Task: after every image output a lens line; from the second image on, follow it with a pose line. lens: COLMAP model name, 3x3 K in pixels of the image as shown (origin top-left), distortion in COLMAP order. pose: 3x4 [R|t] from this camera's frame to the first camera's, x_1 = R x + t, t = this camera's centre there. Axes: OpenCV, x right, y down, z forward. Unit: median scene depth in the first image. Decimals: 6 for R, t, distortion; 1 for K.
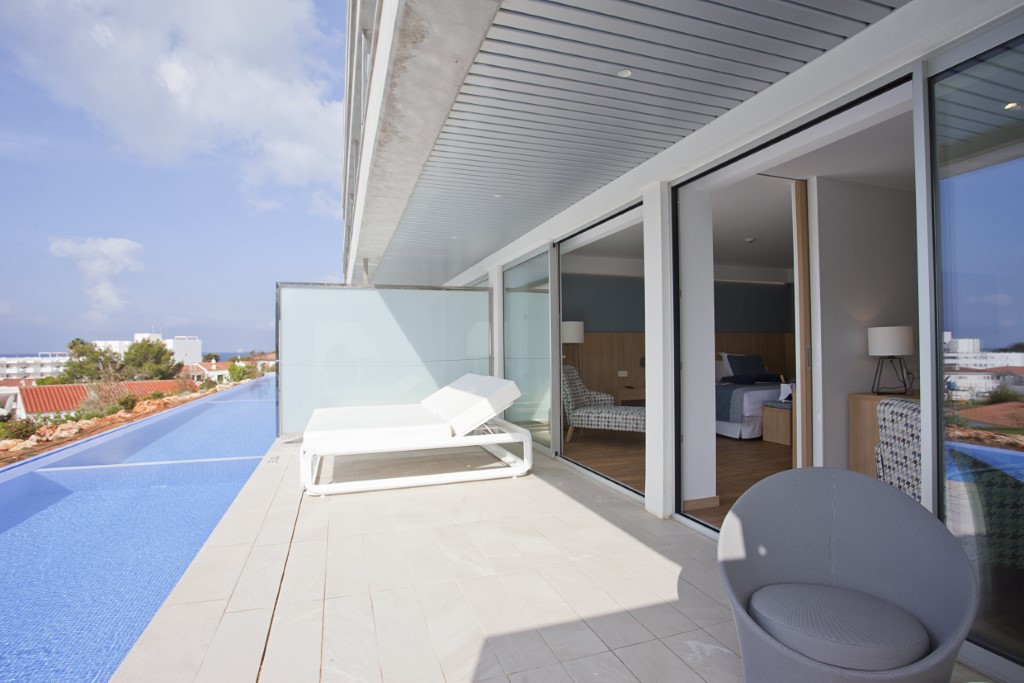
lens RADIAL K [[511.7, 0, 504.2], [0, 511.7, 351.0], [0, 0, 1]] dist [-0.030749, 0.010917]
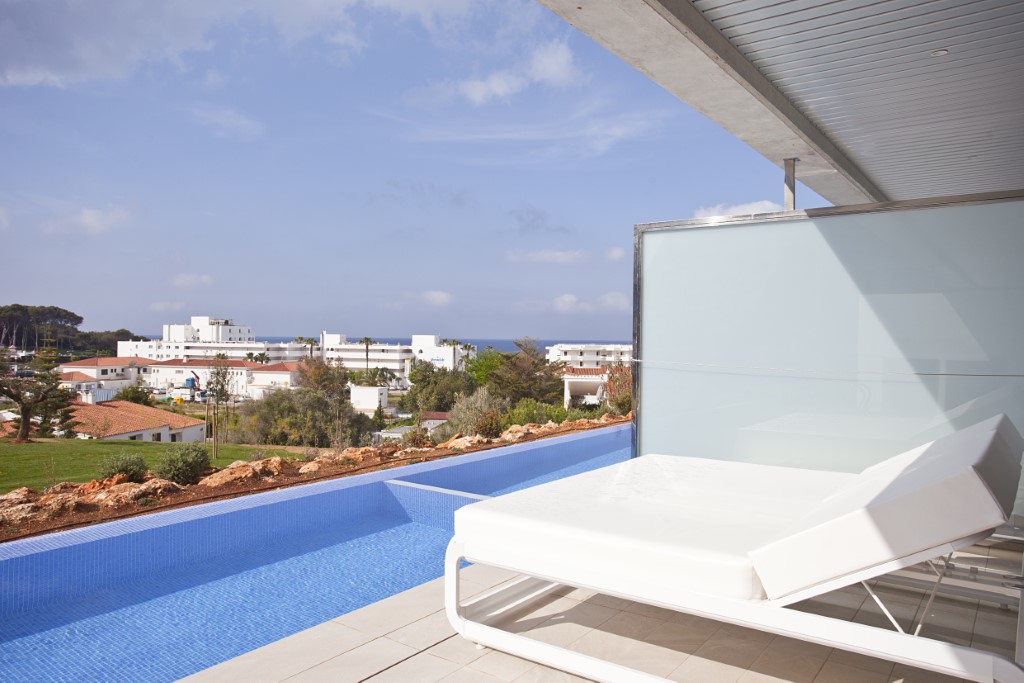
lens RADIAL K [[726.4, 0, 516.3], [0, 726.4, 339.8], [0, 0, 1]] dist [0.030493, 0.010203]
pose [[0.583663, 0.017515, -0.811807, 0.124711], [-0.020757, 0.999762, 0.006646, -0.005411], [0.811731, 0.012972, 0.583888, 0.349041]]
